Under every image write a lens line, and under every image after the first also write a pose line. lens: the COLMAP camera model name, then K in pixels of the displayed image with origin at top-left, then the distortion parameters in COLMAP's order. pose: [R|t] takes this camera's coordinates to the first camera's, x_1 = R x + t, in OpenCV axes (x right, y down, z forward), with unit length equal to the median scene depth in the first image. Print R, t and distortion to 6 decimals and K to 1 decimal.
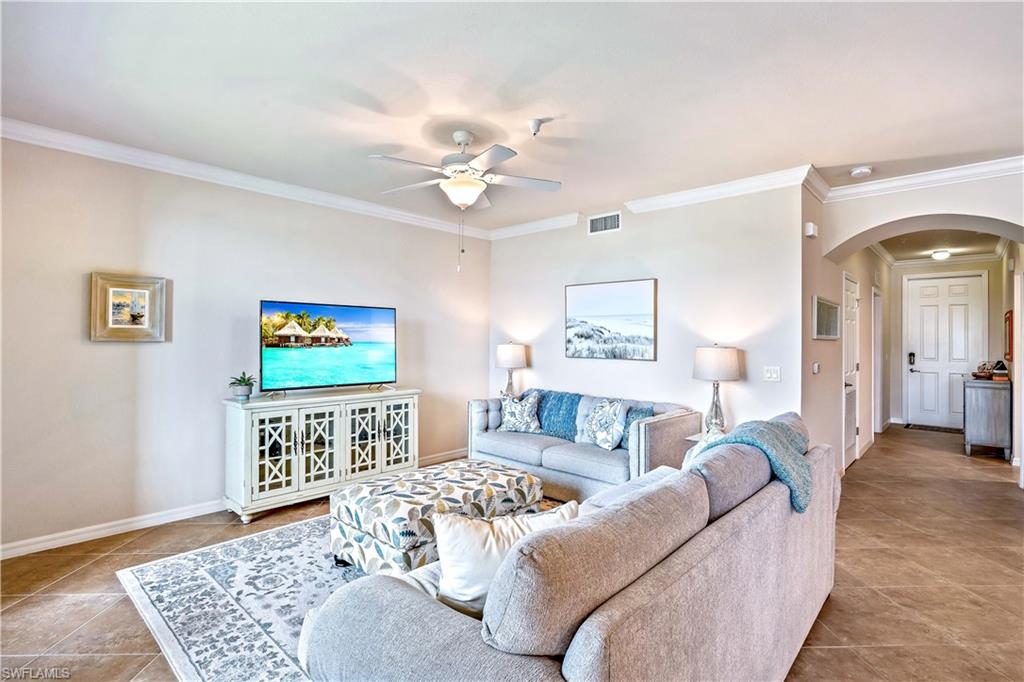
lens RADIAL K [[488.3, 0, 514.9], [0, 488.3, 339.8], [0, 0, 1]] dist [0.004499, -0.001279]
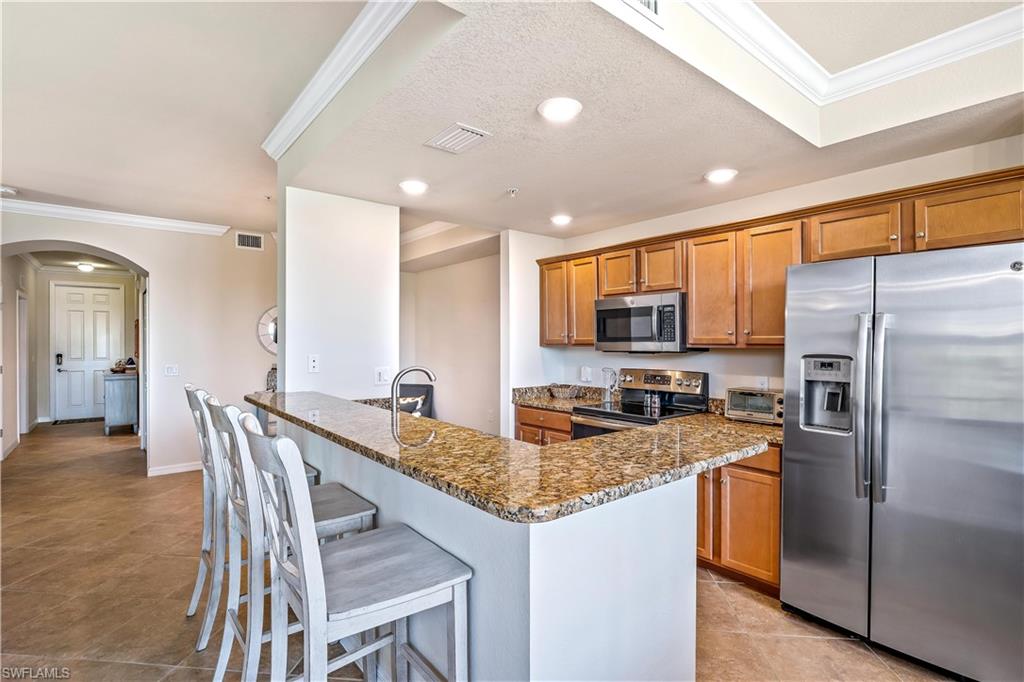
lens RADIAL K [[488.3, 0, 509.9], [0, 488.3, 339.7], [0, 0, 1]] dist [0.004499, -0.001279]
pose [[0.149167, -0.002930, 0.988808, -0.140440], [0.002440, 0.999994, 0.002595, -0.006284], [-0.988809, 0.002026, 0.149173, -0.186392]]
